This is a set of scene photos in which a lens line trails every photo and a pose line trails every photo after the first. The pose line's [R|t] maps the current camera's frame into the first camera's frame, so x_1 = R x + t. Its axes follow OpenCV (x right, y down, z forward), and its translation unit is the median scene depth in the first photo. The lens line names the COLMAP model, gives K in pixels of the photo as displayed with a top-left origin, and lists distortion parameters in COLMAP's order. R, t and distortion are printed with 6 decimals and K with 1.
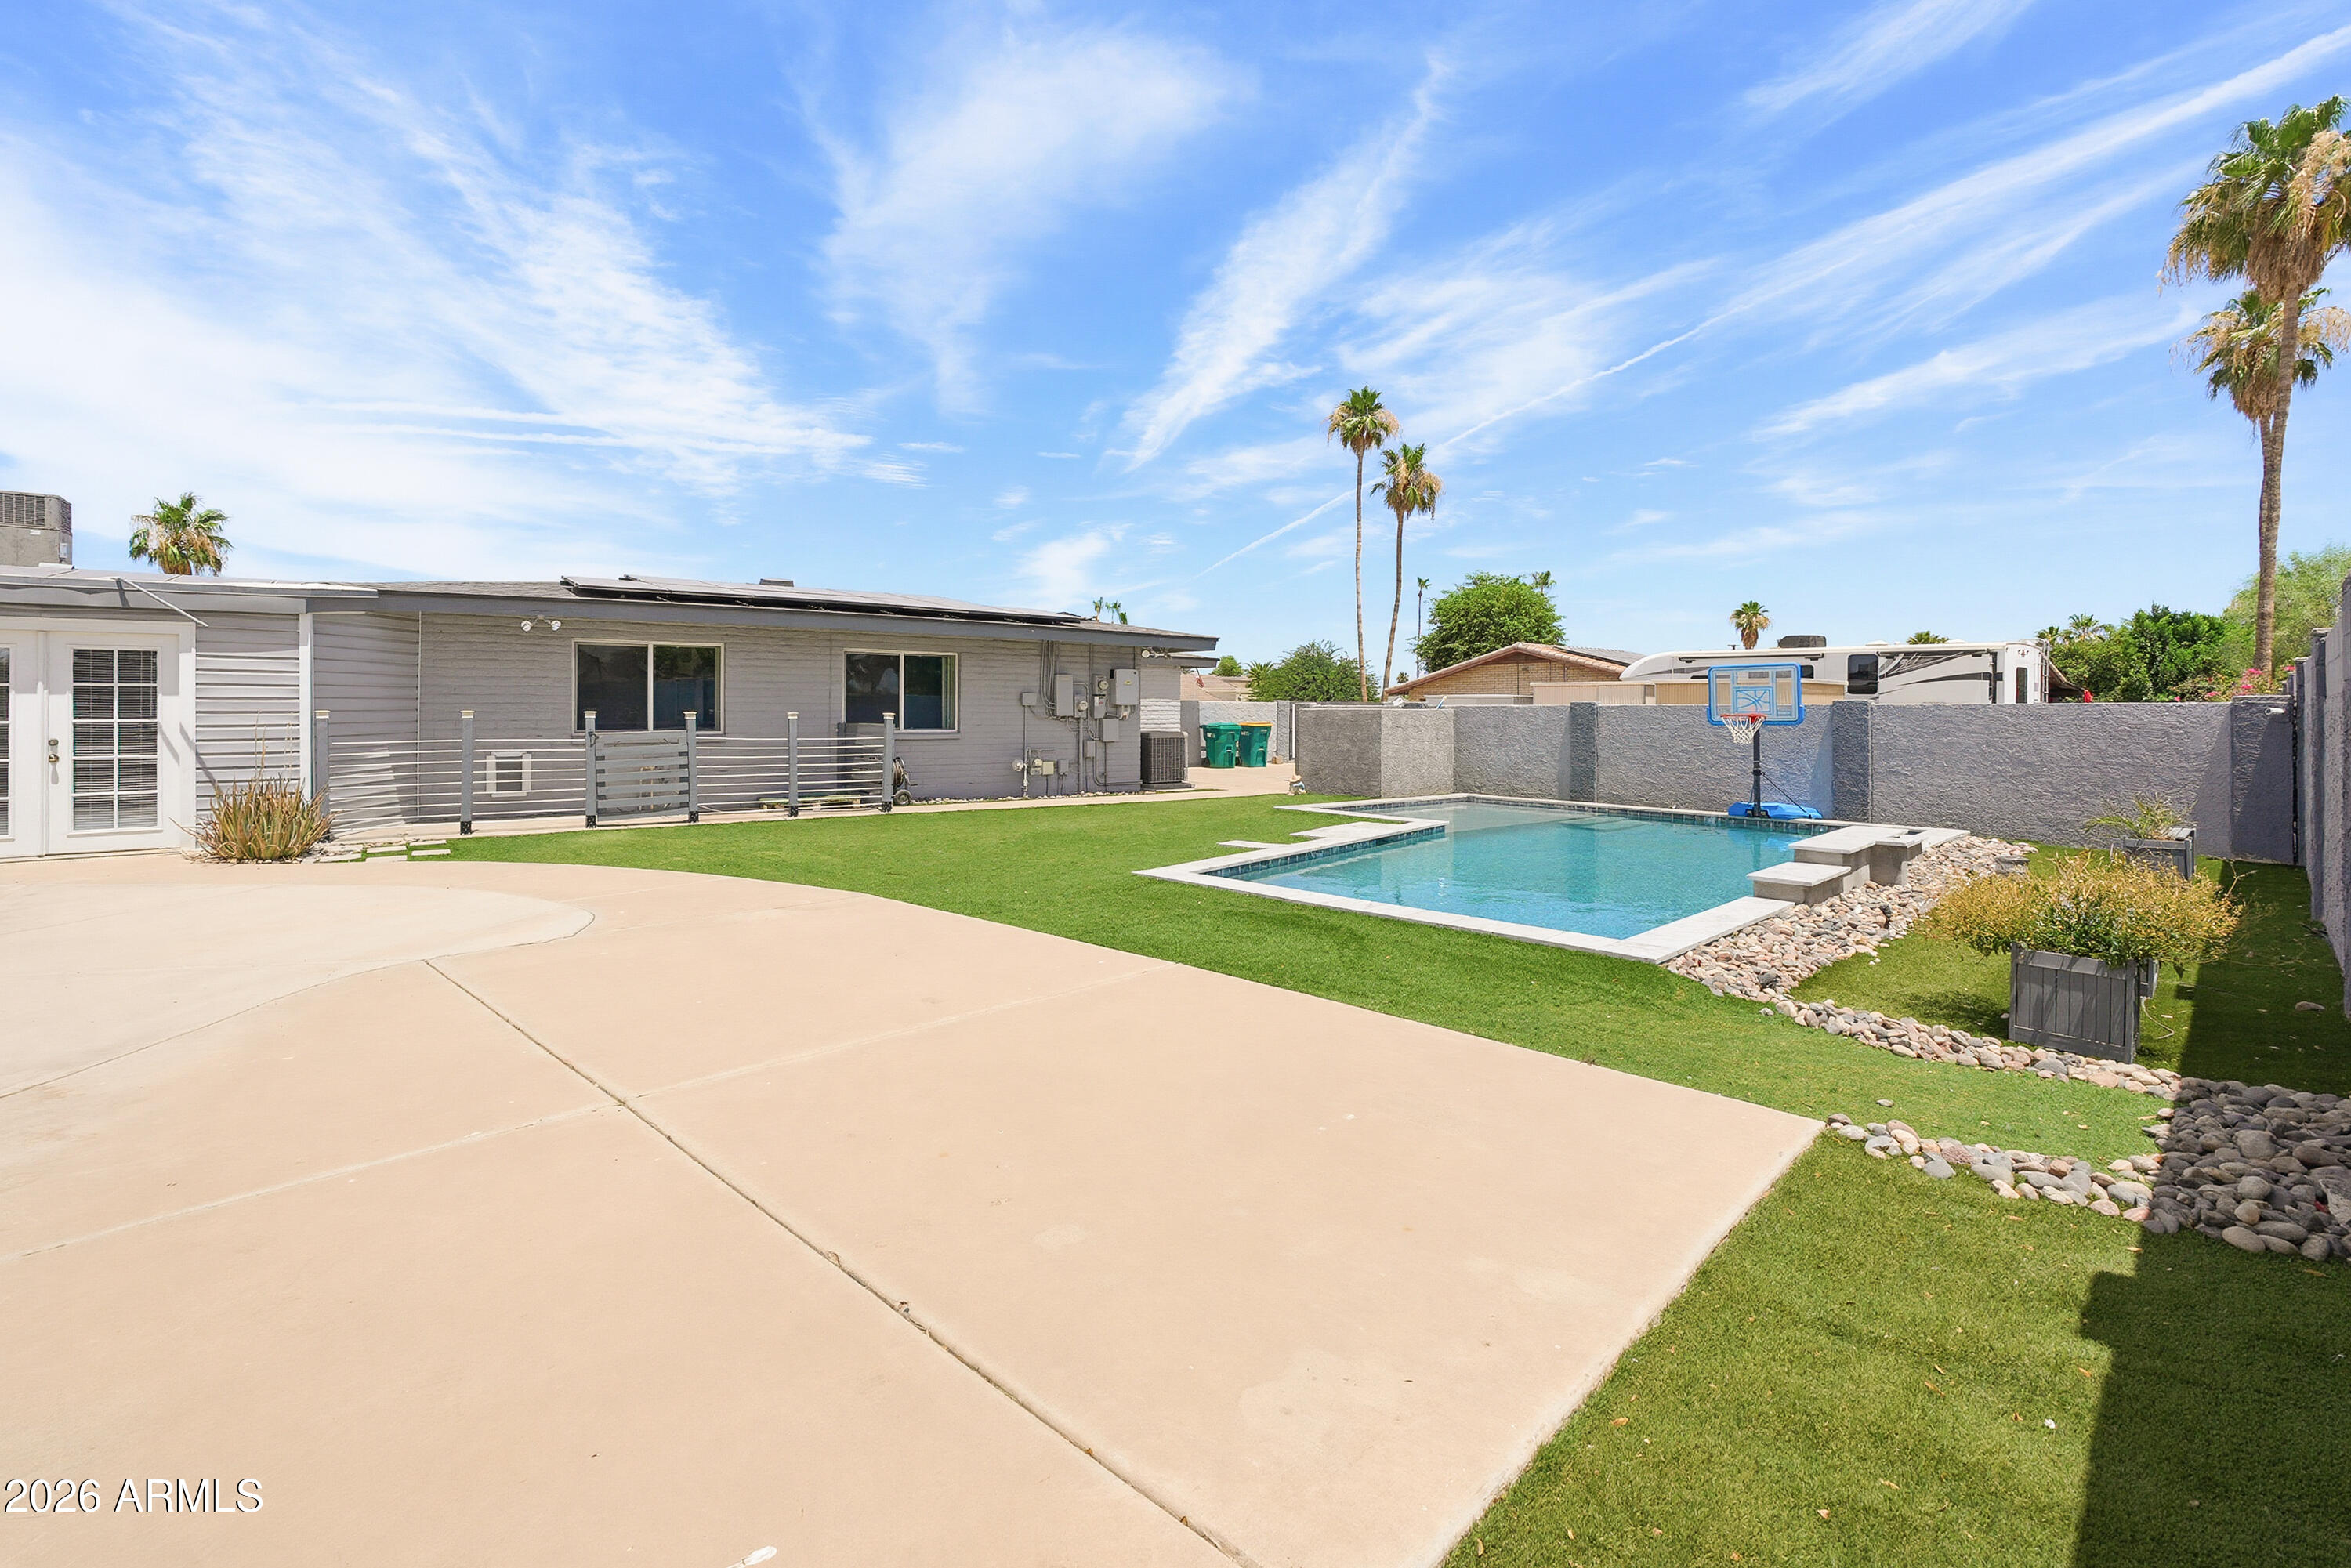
lens RADIAL K [[1074.0, 0, 1166.7], [0, 1074.0, 705.5], [0, 0, 1]] dist [-0.011463, 0.001098]
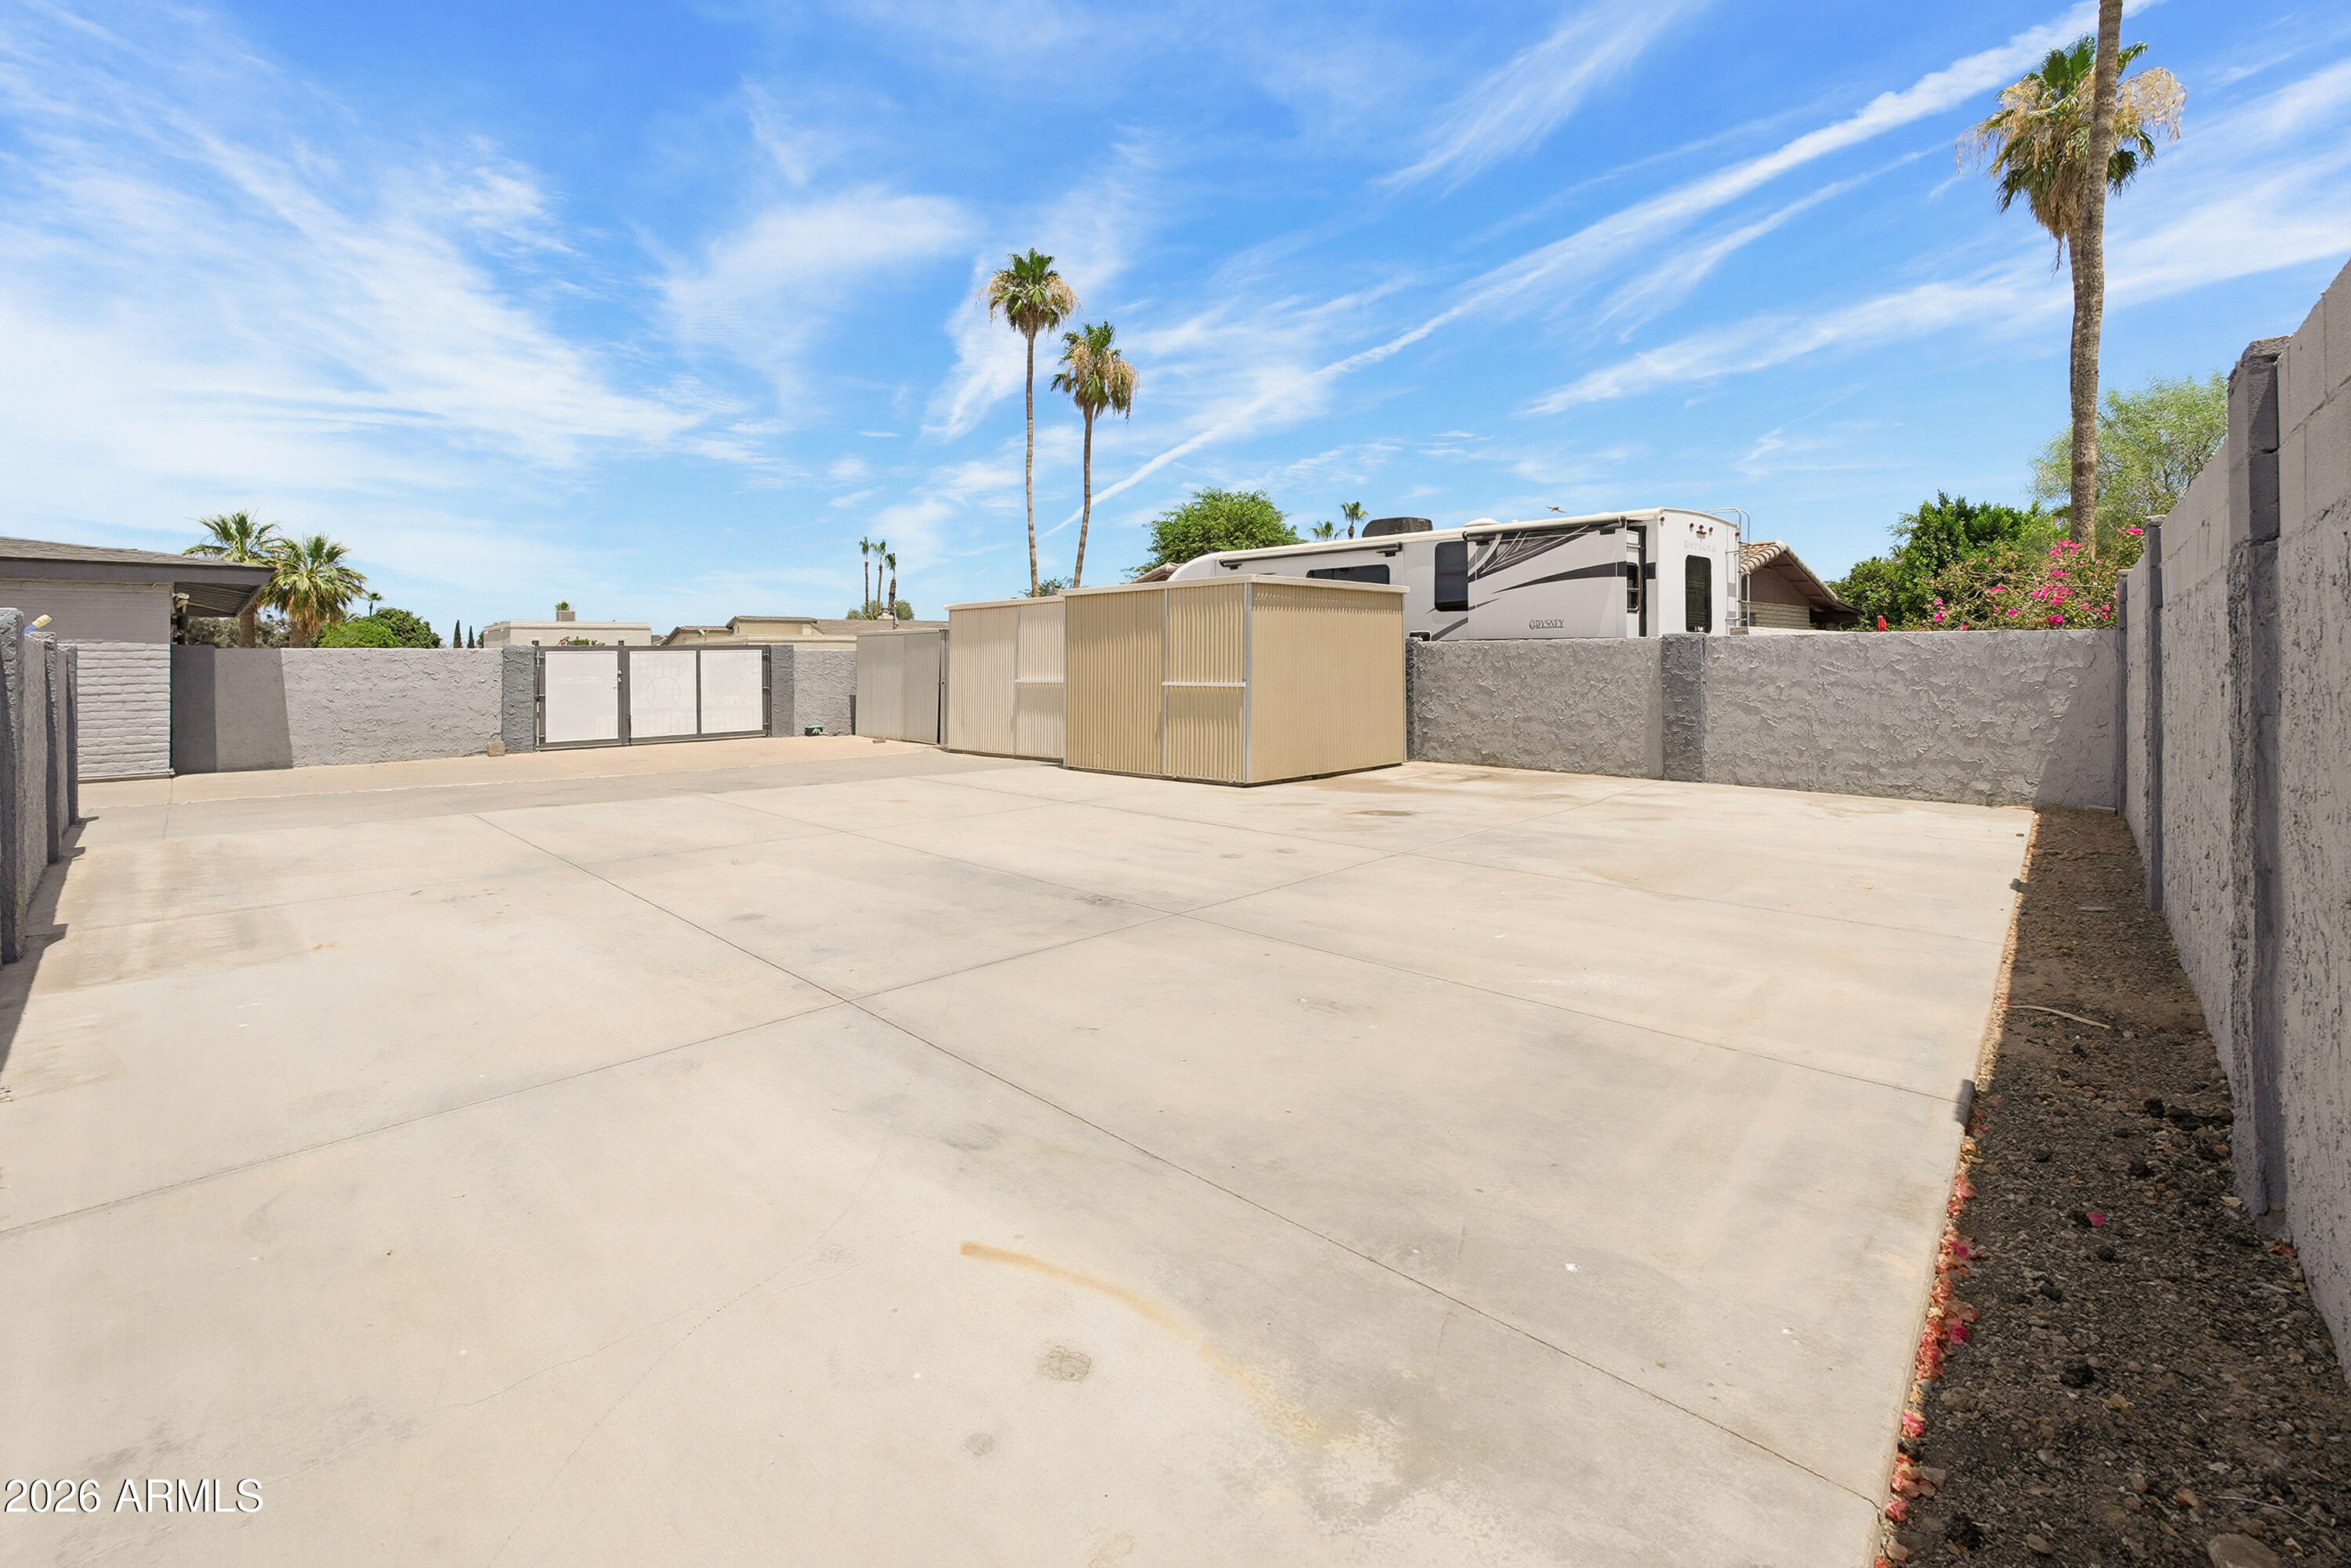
lens RADIAL K [[1061.5, 0, 1174.1], [0, 1061.5, 675.3], [0, 0, 1]] dist [-0.048499, 0.018358]
pose [[0.995752, -0.023569, 0.089011, 0.337918], [0.022061, 0.999597, 0.017886, 0.008083], [-0.089396, -0.015847, 0.995870, 0.334962]]
